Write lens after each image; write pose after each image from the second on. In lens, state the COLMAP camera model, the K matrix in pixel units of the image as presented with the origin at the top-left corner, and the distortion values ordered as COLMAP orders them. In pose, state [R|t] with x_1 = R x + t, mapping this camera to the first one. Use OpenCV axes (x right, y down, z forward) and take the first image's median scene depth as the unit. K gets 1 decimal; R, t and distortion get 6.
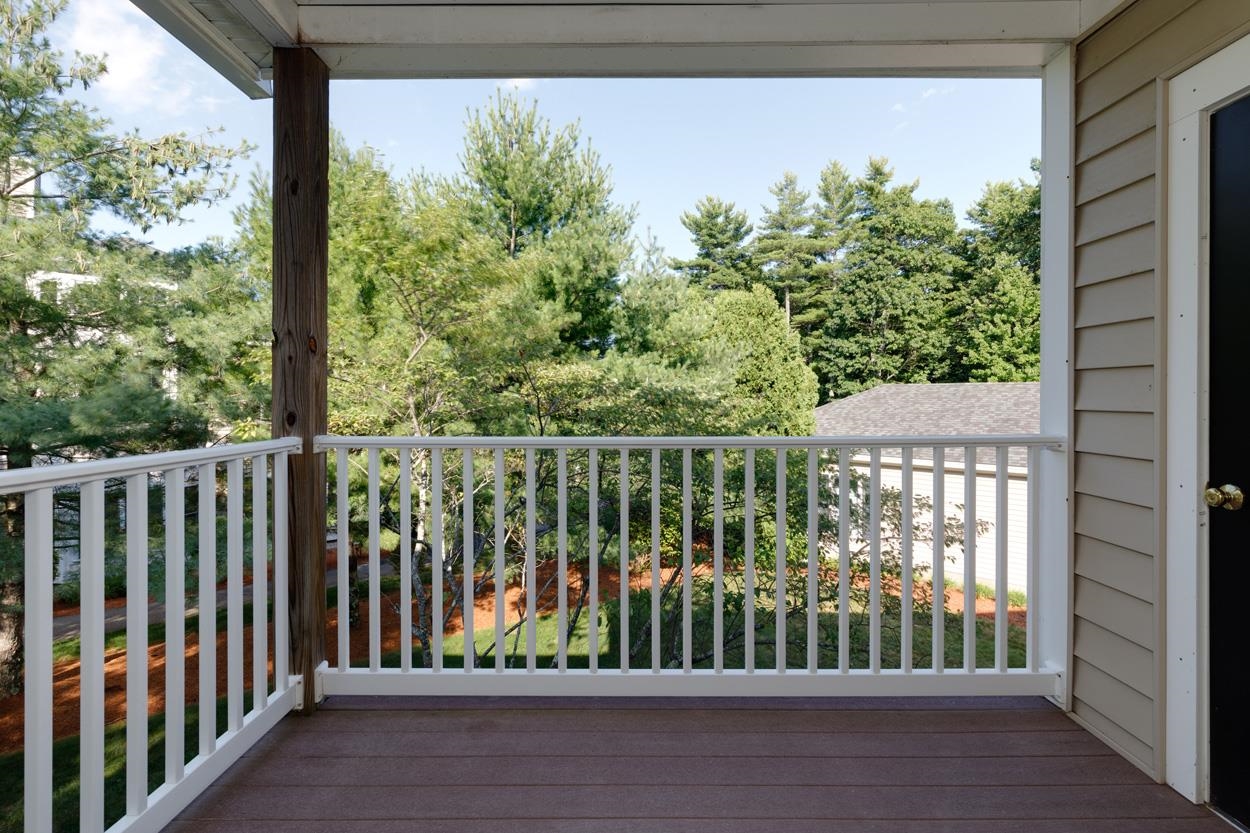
lens RADIAL K [[561.6, 0, 626.0], [0, 561.6, 399.1], [0, 0, 1]] dist [-0.000634, -0.000667]
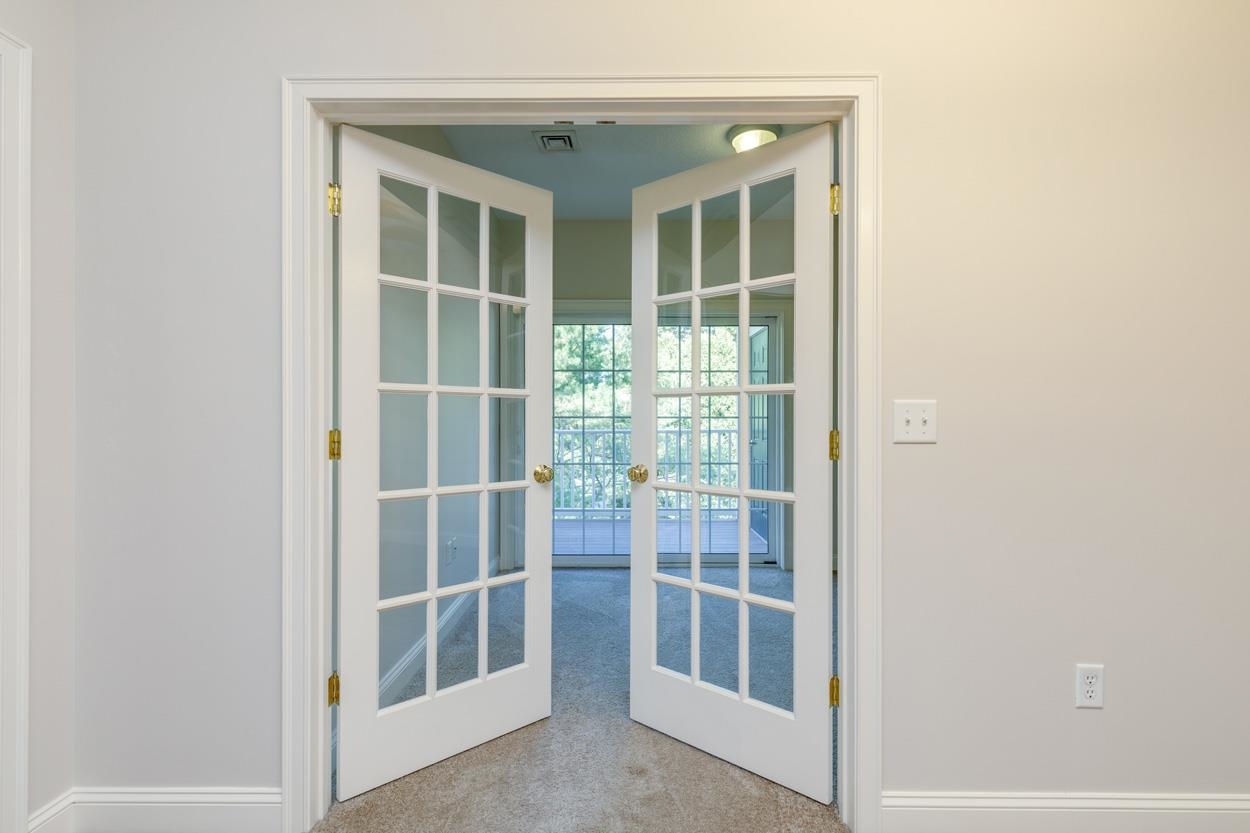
lens RADIAL K [[563.5, 0, 629.7], [0, 563.5, 417.5], [0, 0, 1]] dist [0.001569, -0.000162]
pose [[0.999987, -0.000220, 0.005044, 0.043462], [0.000252, 0.999980, -0.006354, 0.006877], [-0.005042, 0.006355, 0.999967, -0.485511]]
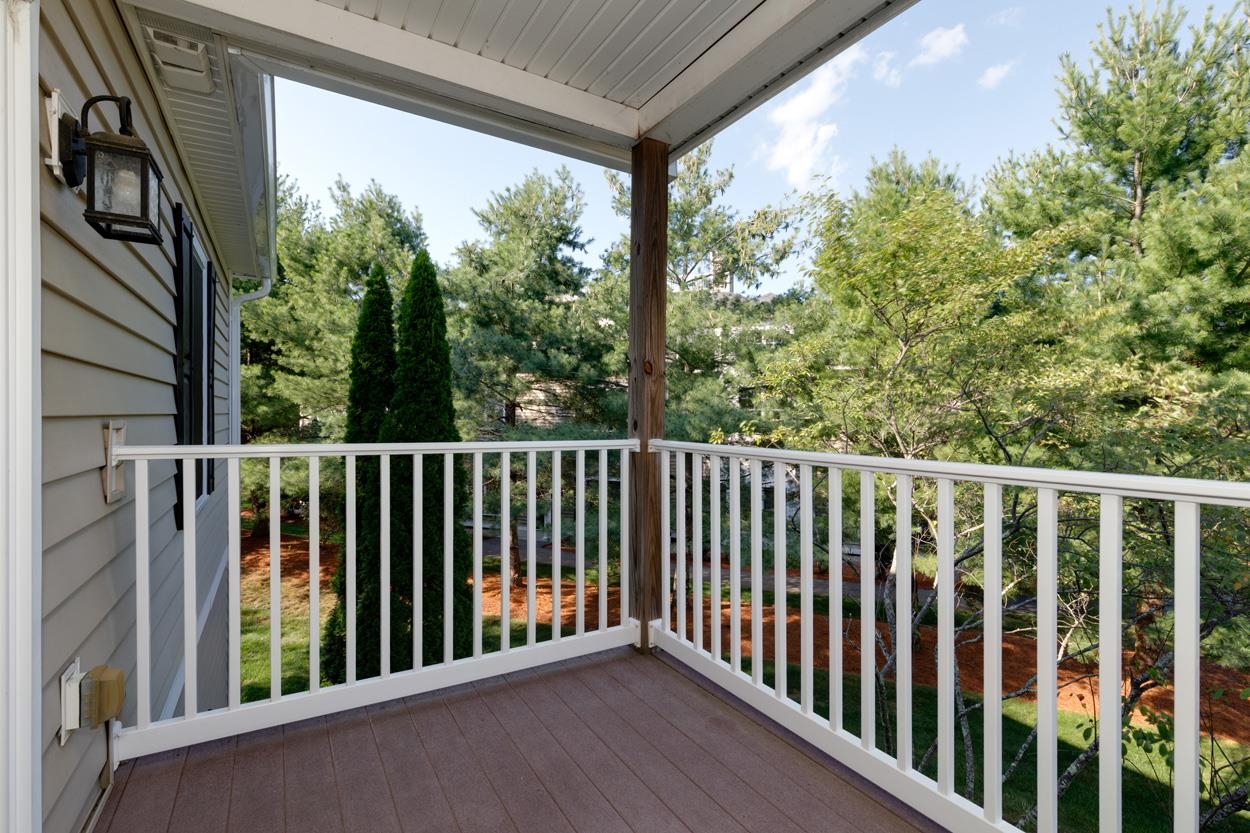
lens RADIAL K [[563.5, 0, 629.7], [0, 563.5, 417.5], [0, 0, 1]] dist [0.001569, -0.000162]
pose [[0.516714, 0.006522, -0.856133, 0.115196], [-0.008555, 0.999960, 0.002454, 0.003071], [0.856115, 0.006056, 0.516749, 0.064879]]
